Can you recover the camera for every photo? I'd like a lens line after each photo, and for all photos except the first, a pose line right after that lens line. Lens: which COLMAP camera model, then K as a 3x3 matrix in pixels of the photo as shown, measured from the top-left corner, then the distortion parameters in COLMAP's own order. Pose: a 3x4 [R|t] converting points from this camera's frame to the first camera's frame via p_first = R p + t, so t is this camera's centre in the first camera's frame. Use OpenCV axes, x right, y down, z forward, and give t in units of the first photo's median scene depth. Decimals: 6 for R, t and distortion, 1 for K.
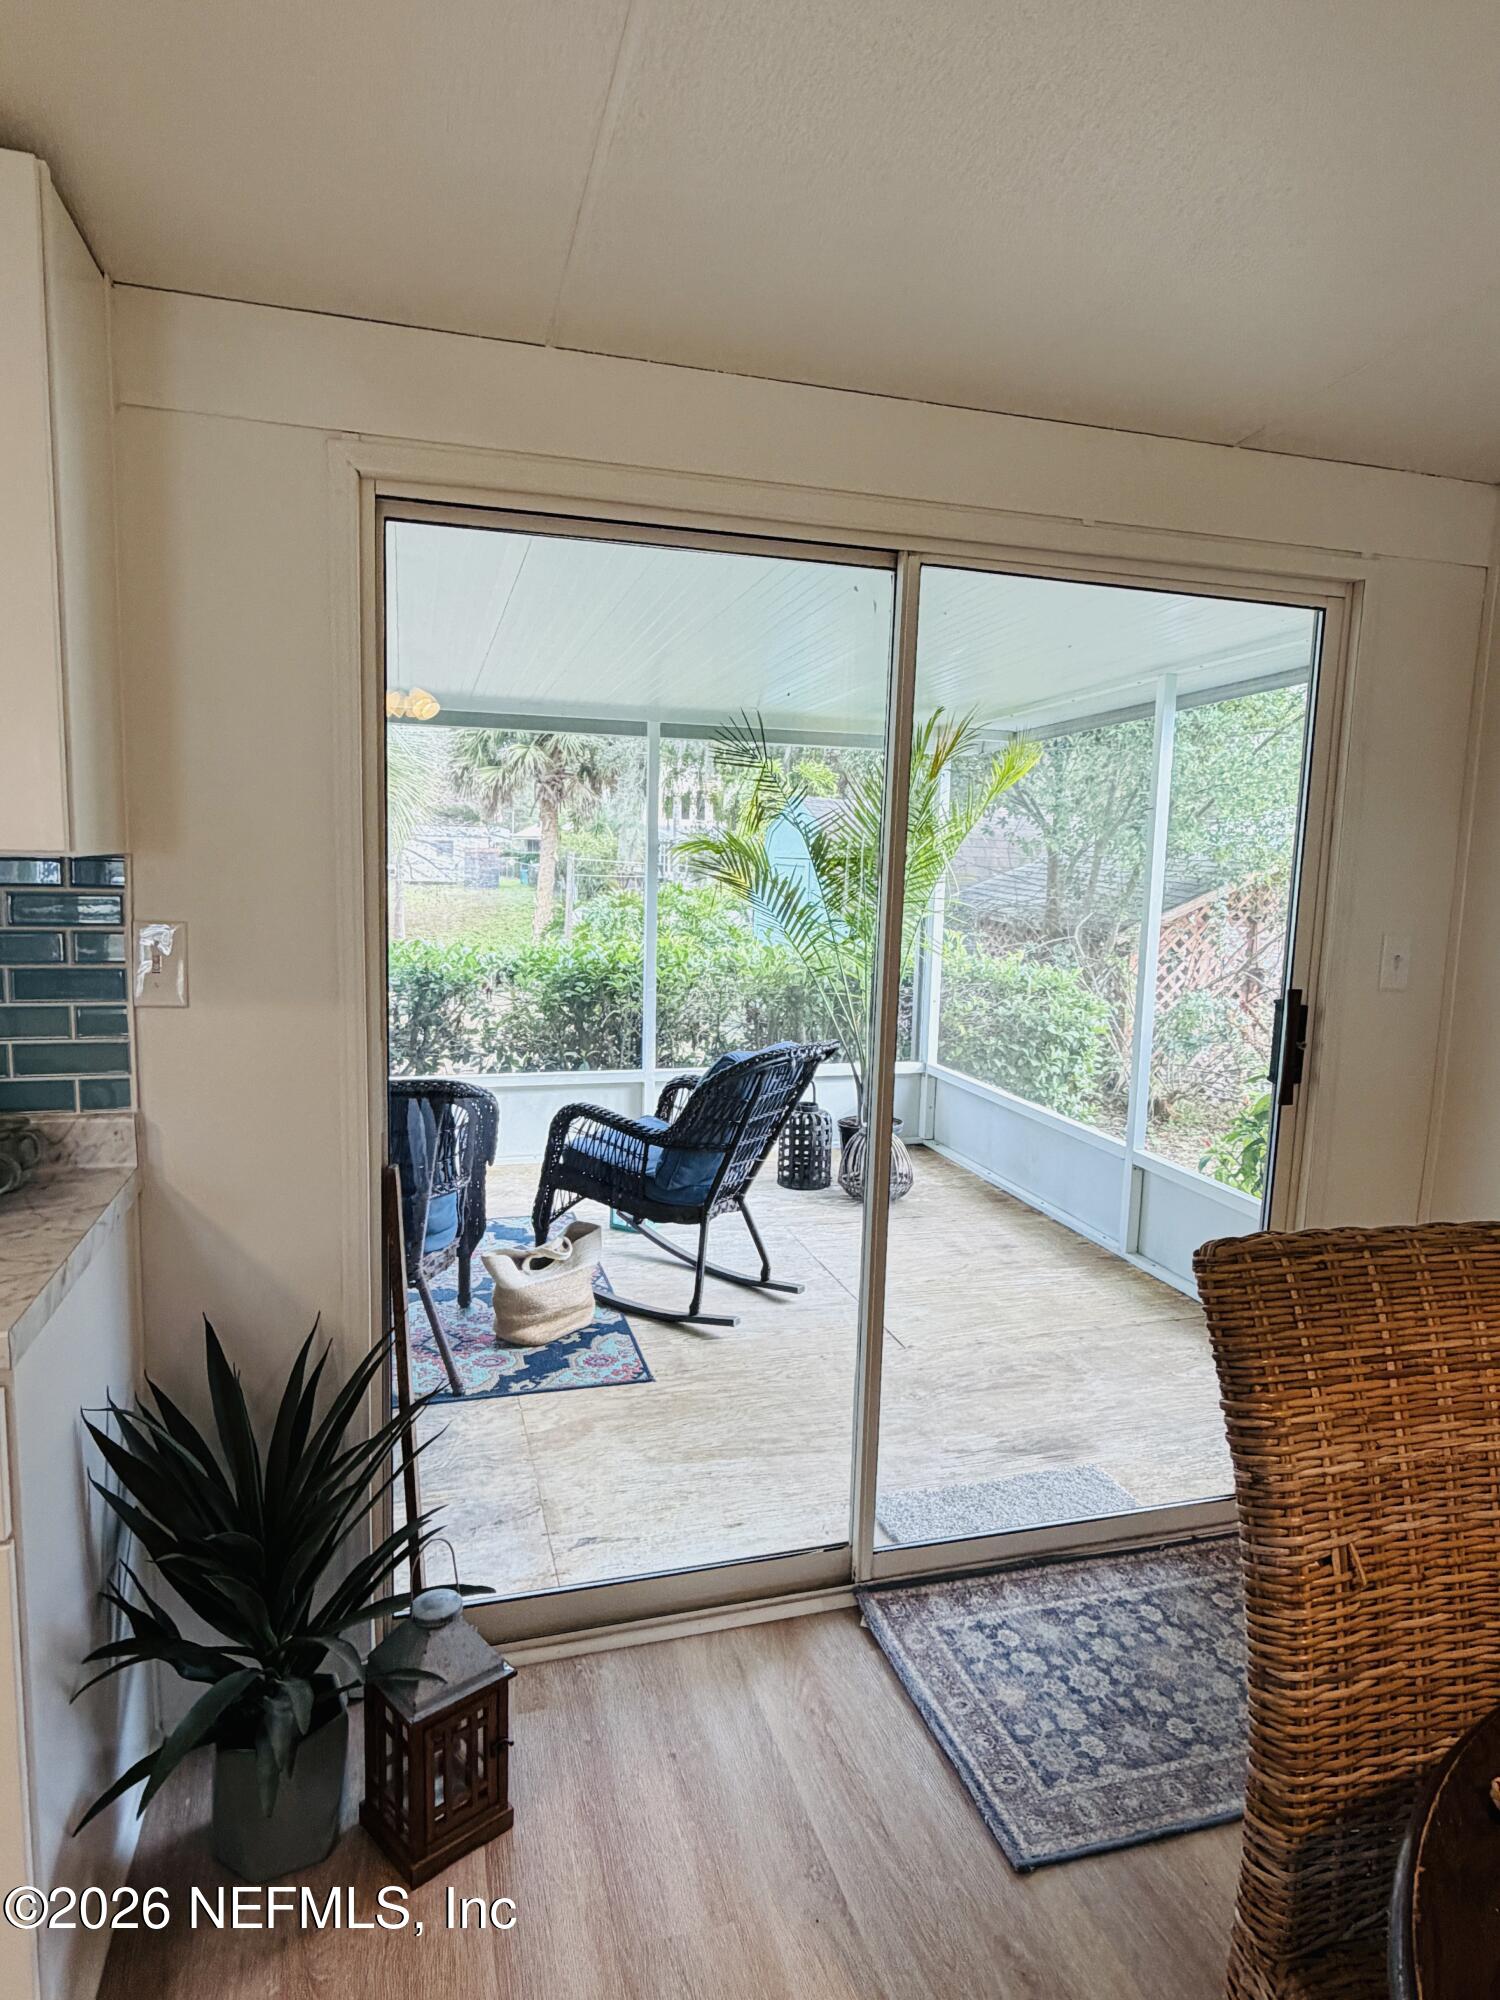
lens RADIAL K [[1169.3, 0, 749.2], [0, 1169.3, 998.7], [0, 0, 1]] dist [-0.029464, -0.000630]
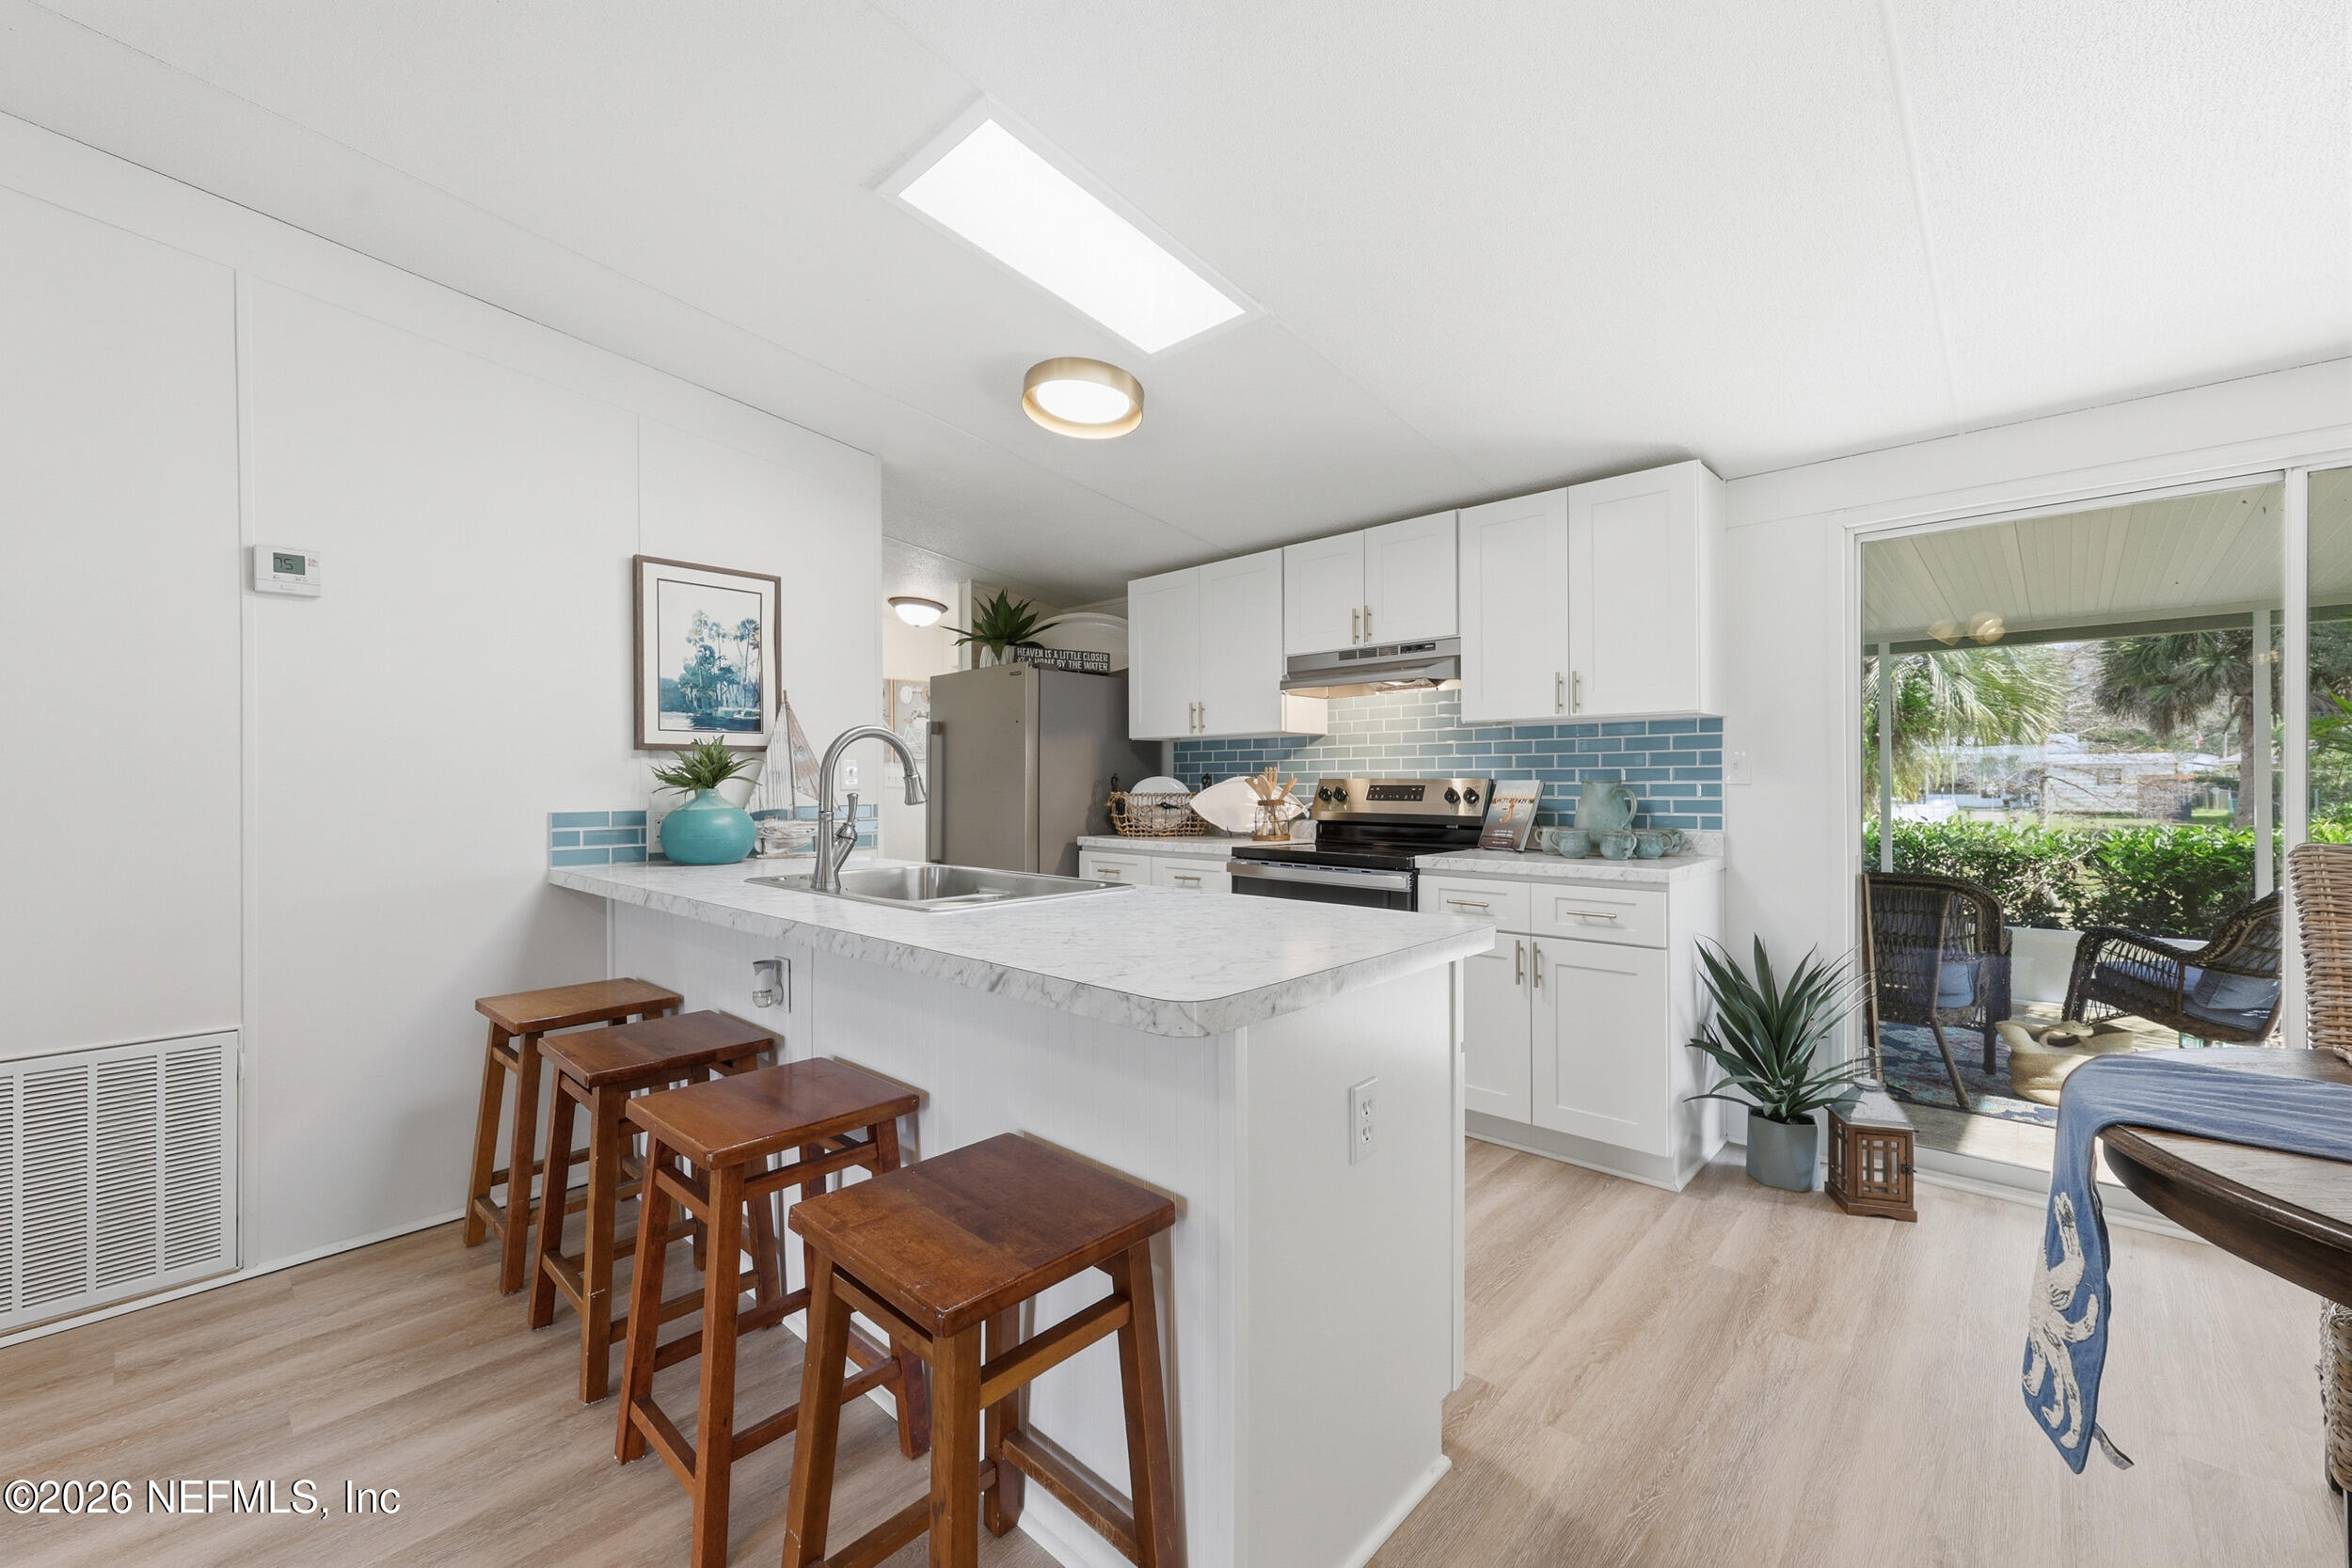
lens RADIAL K [[958.0, 0, 1171.1], [0, 958.0, 778.3], [0, 0, 1]] dist [-0.001610, -0.000239]
pose [[0.502395, -0.043883, -0.863524, 0.259436], [-0.083985, 0.991512, -0.099249, 0.126876], [0.860550, 0.122386, 0.494445, -0.412359]]
